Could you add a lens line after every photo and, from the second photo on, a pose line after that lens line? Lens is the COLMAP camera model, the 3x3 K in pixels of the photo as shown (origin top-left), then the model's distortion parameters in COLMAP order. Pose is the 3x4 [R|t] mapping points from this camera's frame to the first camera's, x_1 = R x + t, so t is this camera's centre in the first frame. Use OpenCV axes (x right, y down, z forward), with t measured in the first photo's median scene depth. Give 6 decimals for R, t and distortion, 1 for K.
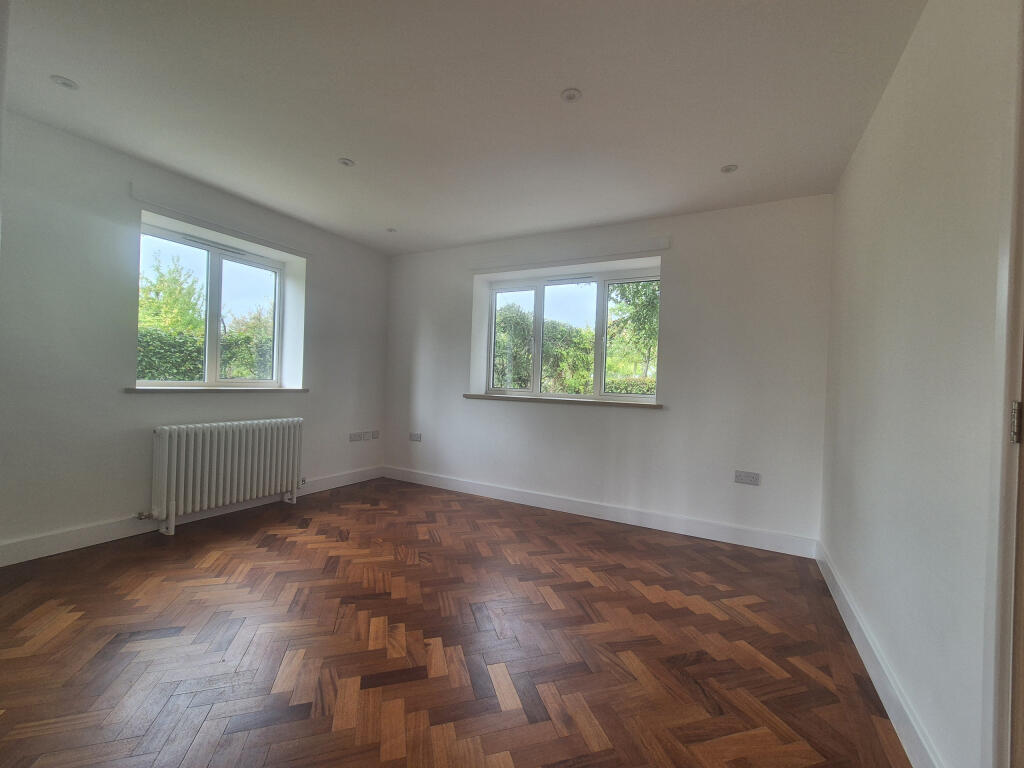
lens RADIAL K [[419.1, 0, 512.3], [0, 419.1, 386.8], [0, 0, 1]] dist [-0.000237, 0.001321]
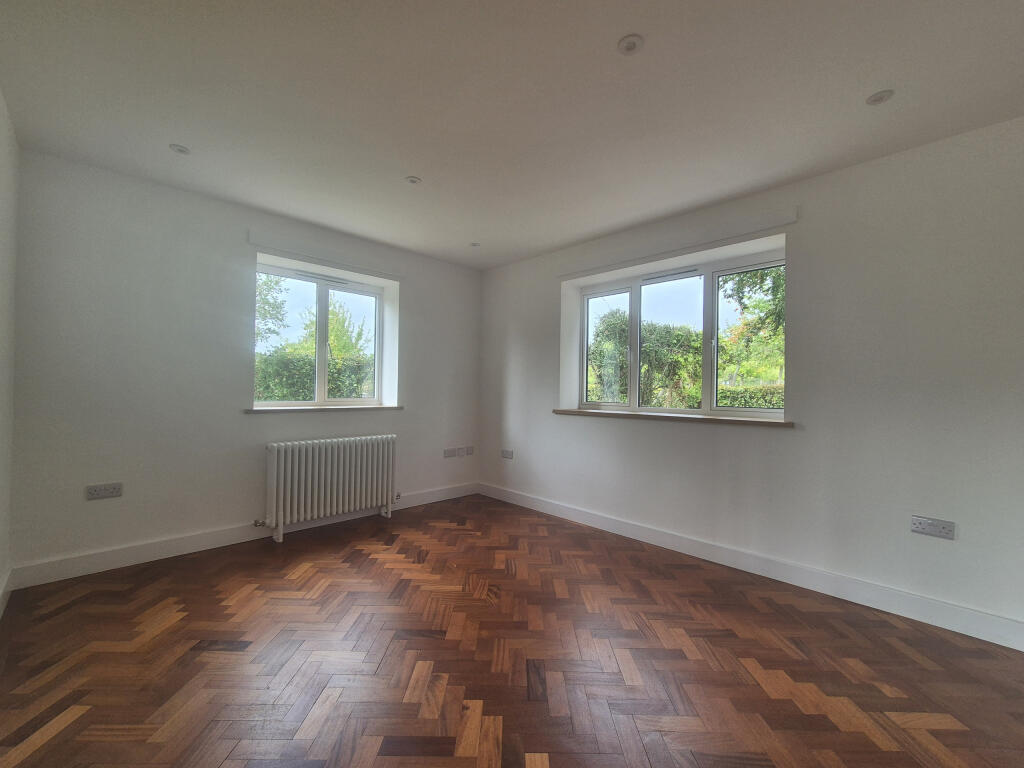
lens RADIAL K [[419.1, 0, 508.7], [0, 419.1, 388.2], [0, 0, 1]] dist [-0.000237, 0.001321]
pose [[0.956437, -0.024938, -0.290873, 0.080628], [0.018100, 0.999494, -0.026175, -0.009394], [0.291379, 0.019770, 0.956403, 0.102287]]
